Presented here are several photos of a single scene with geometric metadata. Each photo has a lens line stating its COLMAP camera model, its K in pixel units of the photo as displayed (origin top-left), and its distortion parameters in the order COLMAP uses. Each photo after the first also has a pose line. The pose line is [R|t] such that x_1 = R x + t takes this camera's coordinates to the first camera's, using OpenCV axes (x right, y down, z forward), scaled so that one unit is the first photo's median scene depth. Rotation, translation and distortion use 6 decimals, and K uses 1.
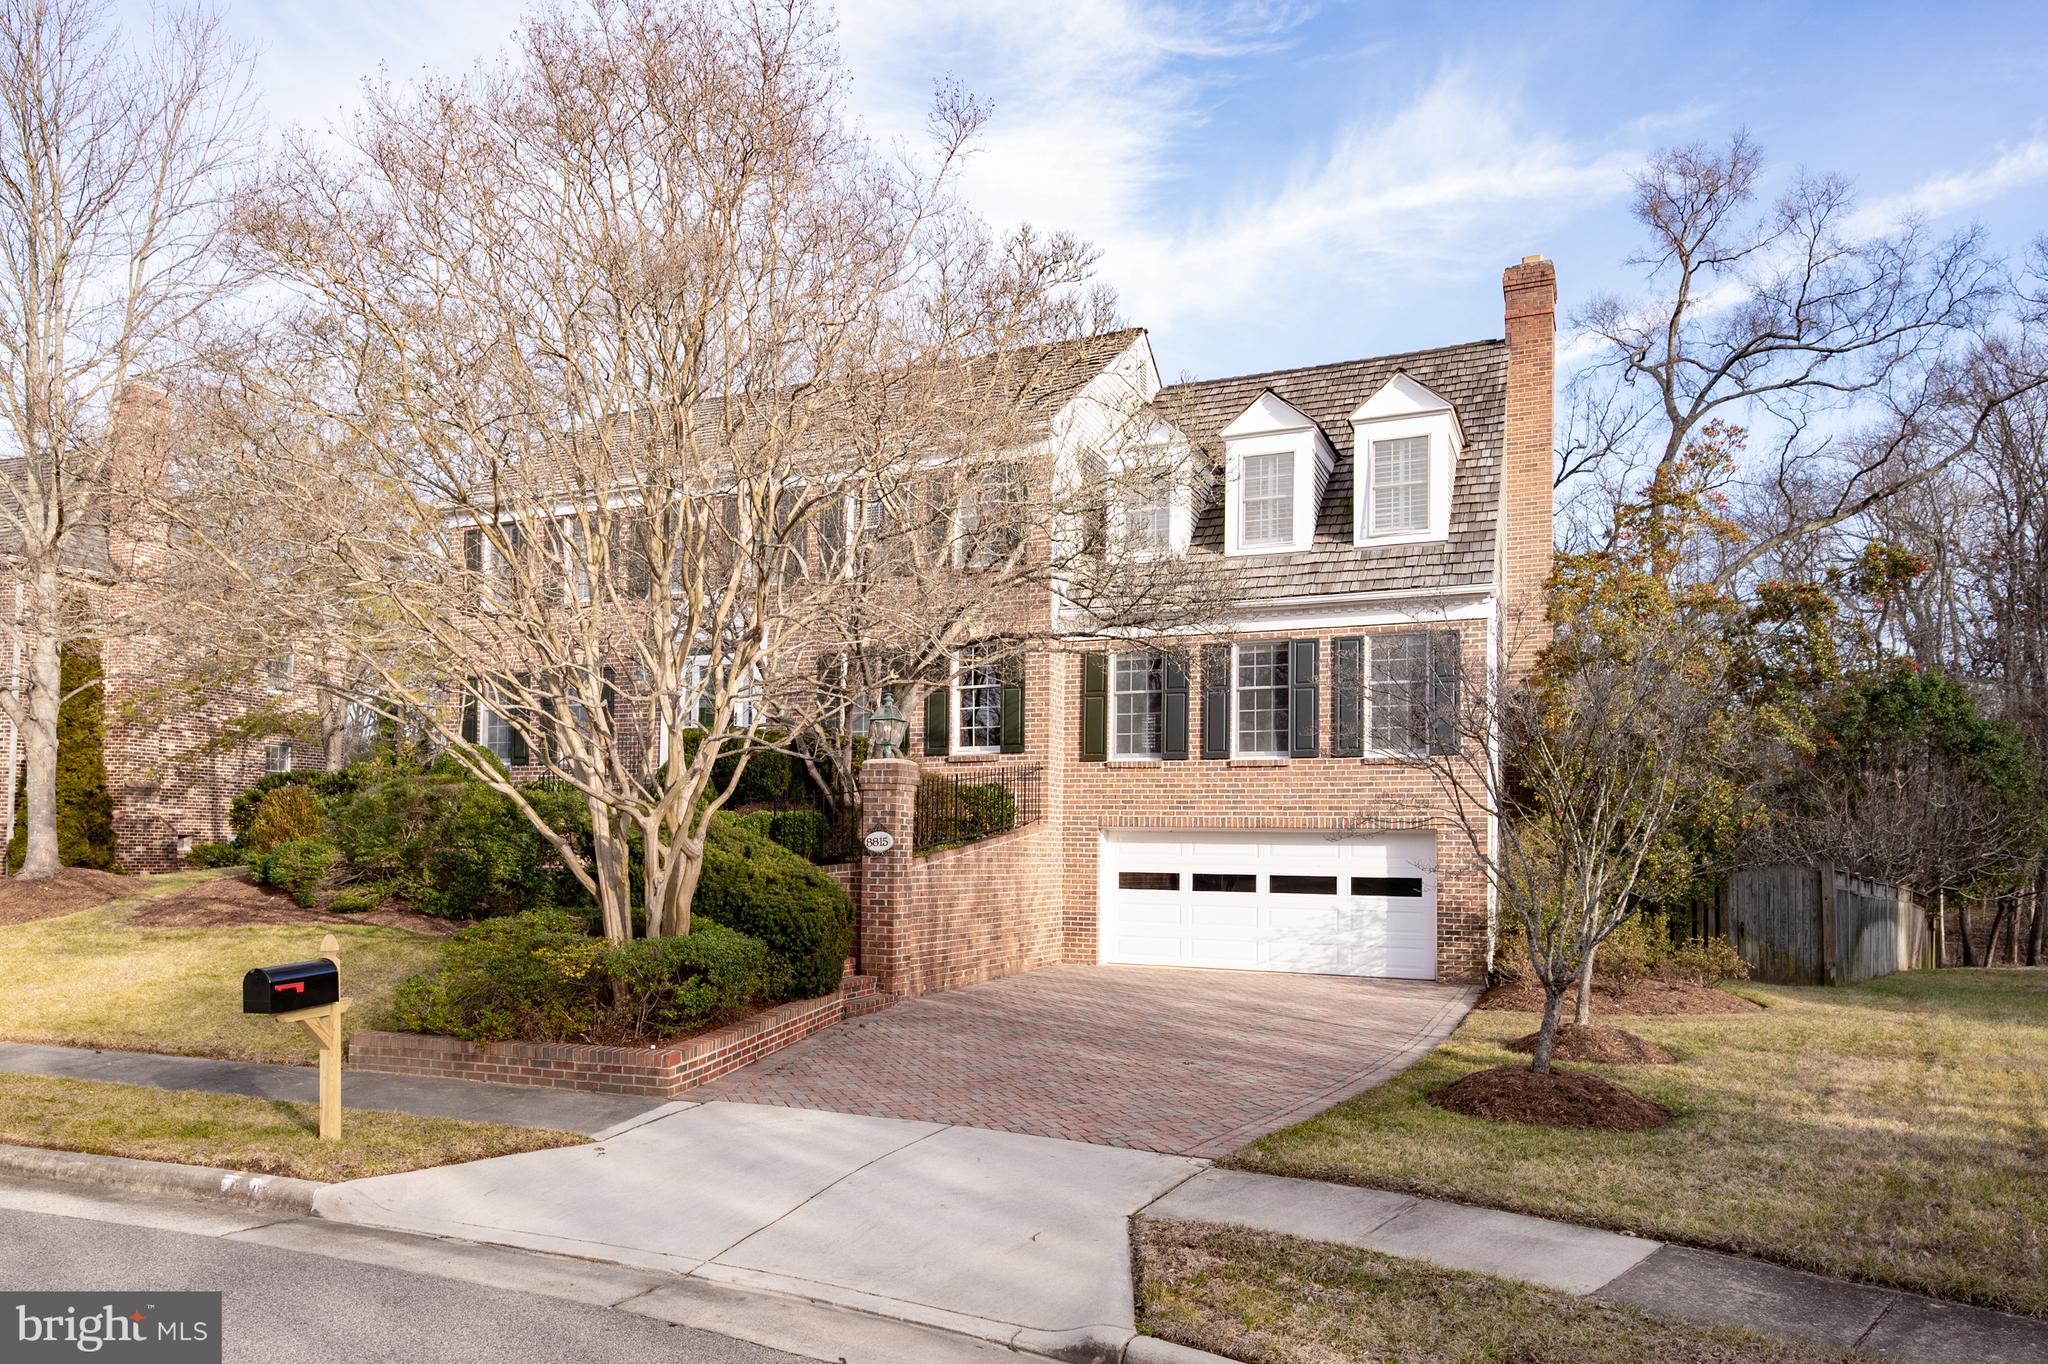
lens RADIAL K [[2087.3, 0, 1024.0], [0, 2087.3, 682.0], [0, 0, 1]] dist [-0.005929, -0.003568]
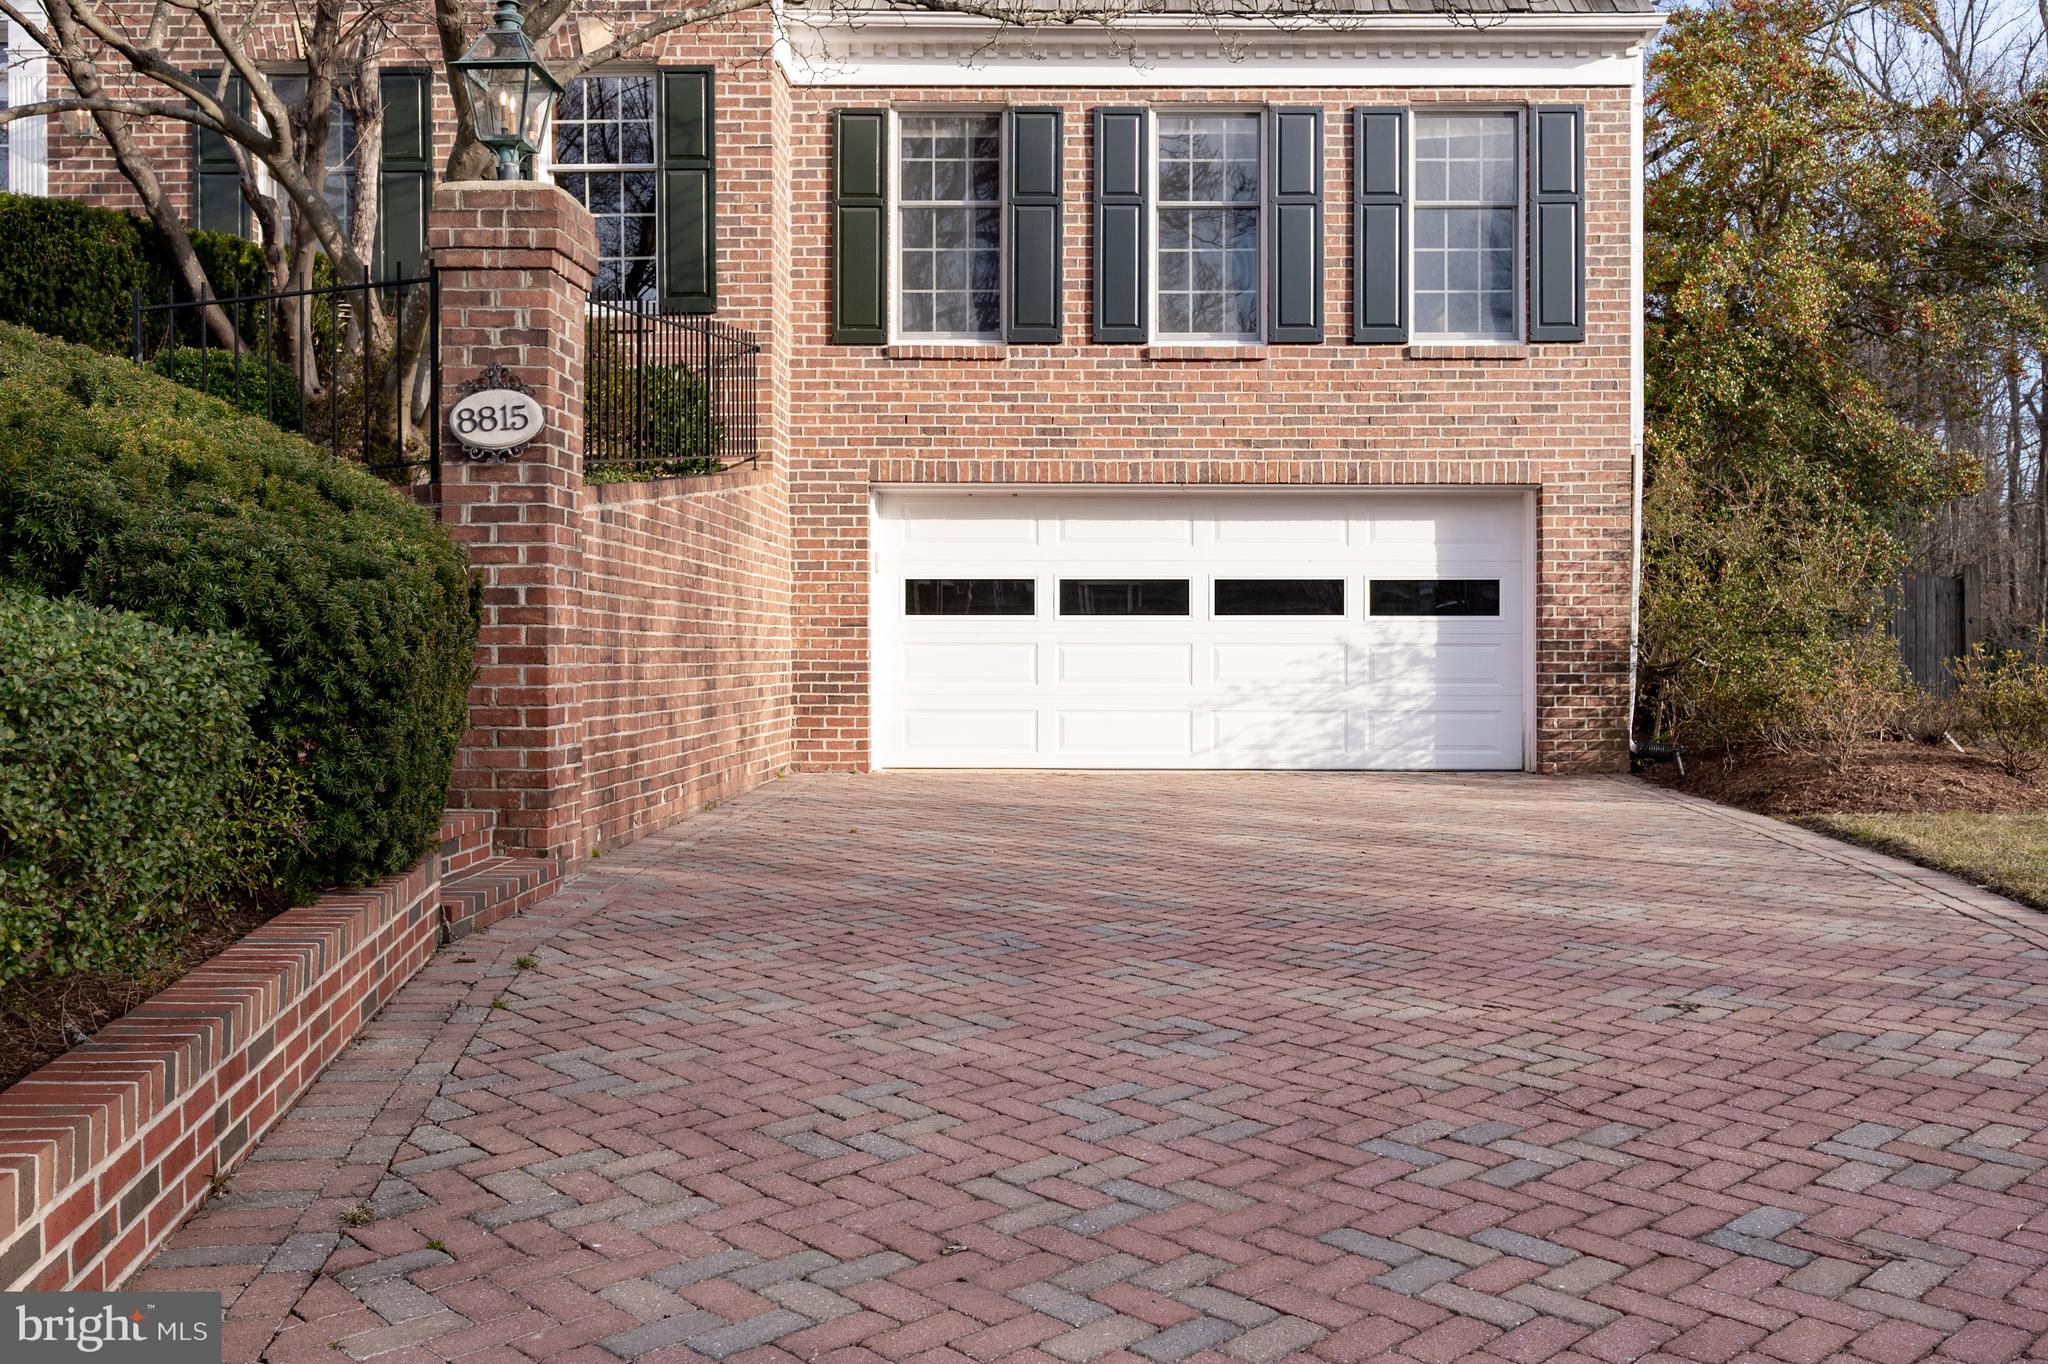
lens RADIAL K [[1698.6, 0, 1024.0], [0, 1698.6, 682.0], [0, 0, 1]] dist [0.005943, -0.002711]
pose [[0.899242, -0.016751, 0.437131, -0.107001], [-0.008832, 0.998368, 0.056428, 0.096419], [-0.437362, -0.054603, 0.897626, 0.662225]]
